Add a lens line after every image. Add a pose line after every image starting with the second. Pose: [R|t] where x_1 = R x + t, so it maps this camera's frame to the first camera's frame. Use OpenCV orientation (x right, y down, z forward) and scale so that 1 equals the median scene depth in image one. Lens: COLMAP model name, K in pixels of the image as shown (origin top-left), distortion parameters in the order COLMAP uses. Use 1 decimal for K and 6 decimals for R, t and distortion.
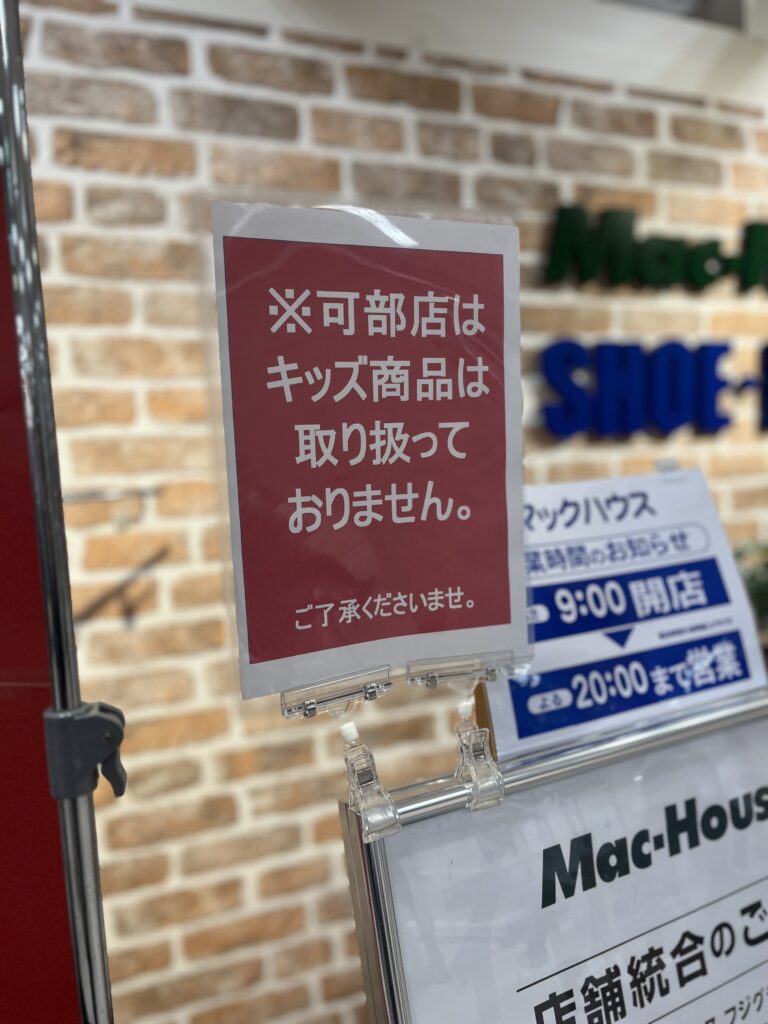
lens RADIAL K [[775.5, 0, 377.4], [0, 775.5, 516.7], [0, 0, 1]] dist [0.066387, -0.092766]
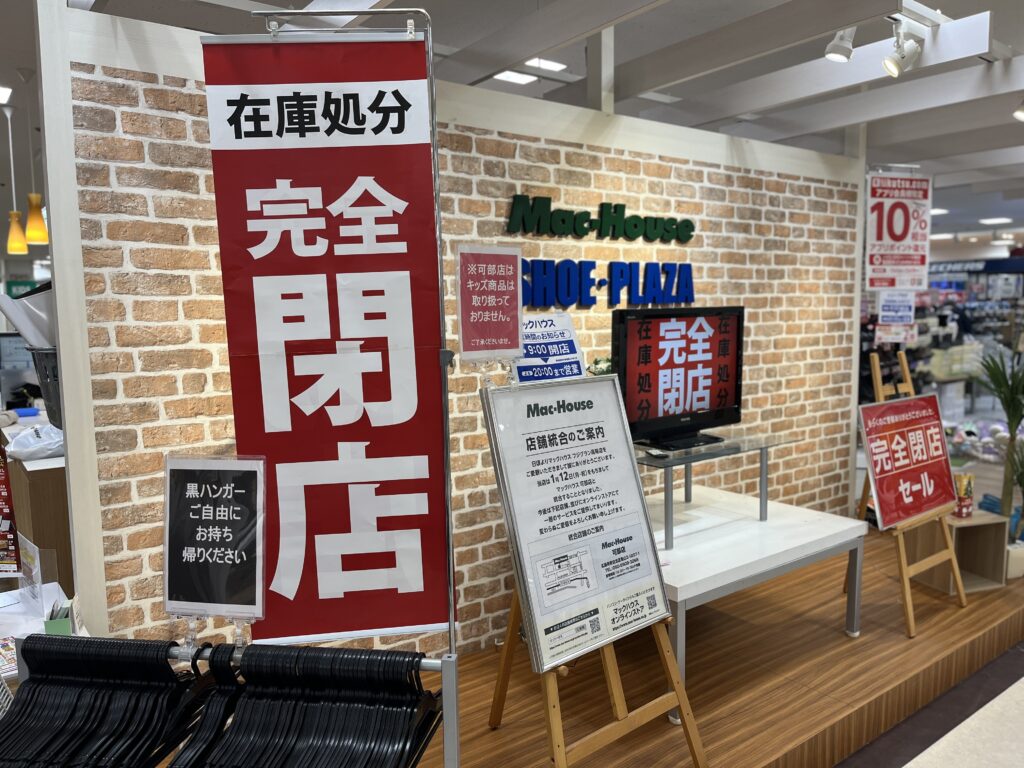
lens RADIAL K [[775.5, 0, 512.9], [0, 775.5, 384.0], [0, 0, 1]] dist [0.066387, -0.092766]
pose [[0.965244, -0.002074, 0.261341, -0.746694], [0.005253, 0.999920, -0.011468, 0.308231], [-0.261296, 0.012442, 0.965179, -2.342258]]
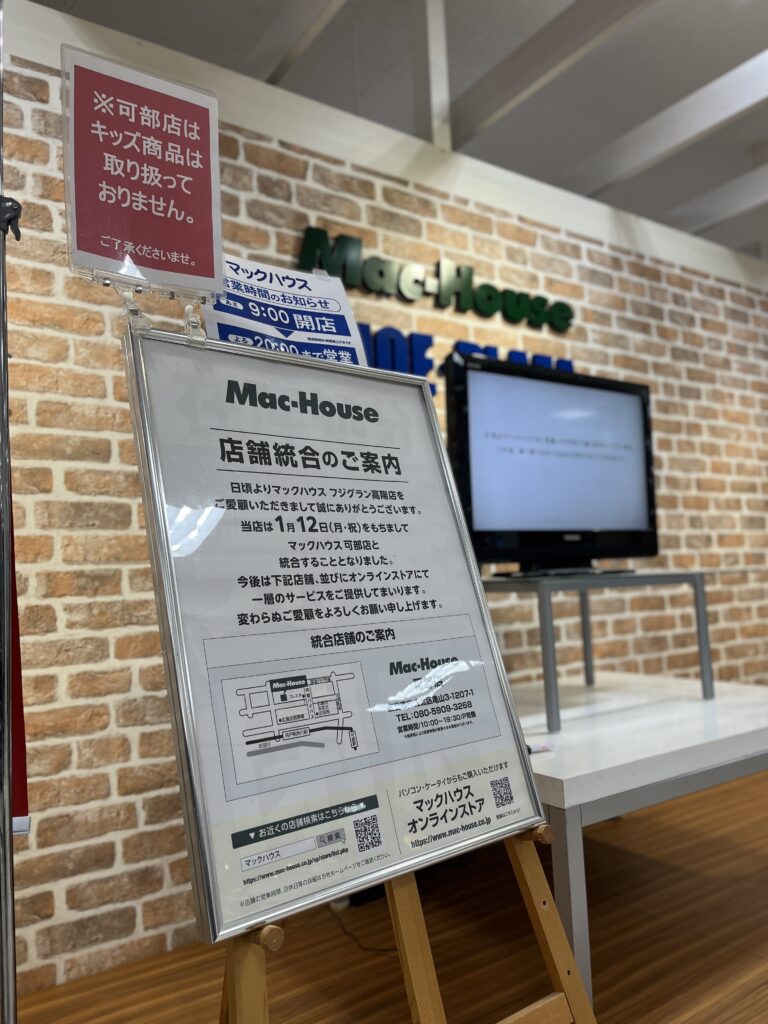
lens RADIAL K [[775.5, 0, 383.2], [0, 775.5, 514.9], [0, 0, 1]] dist [0.066387, -0.092766]
pose [[0.976973, 0.013204, 0.212956, 0.150900], [0.028364, 0.981188, -0.190962, 0.981188], [-0.211471, 0.192605, 0.958219, -0.795555]]
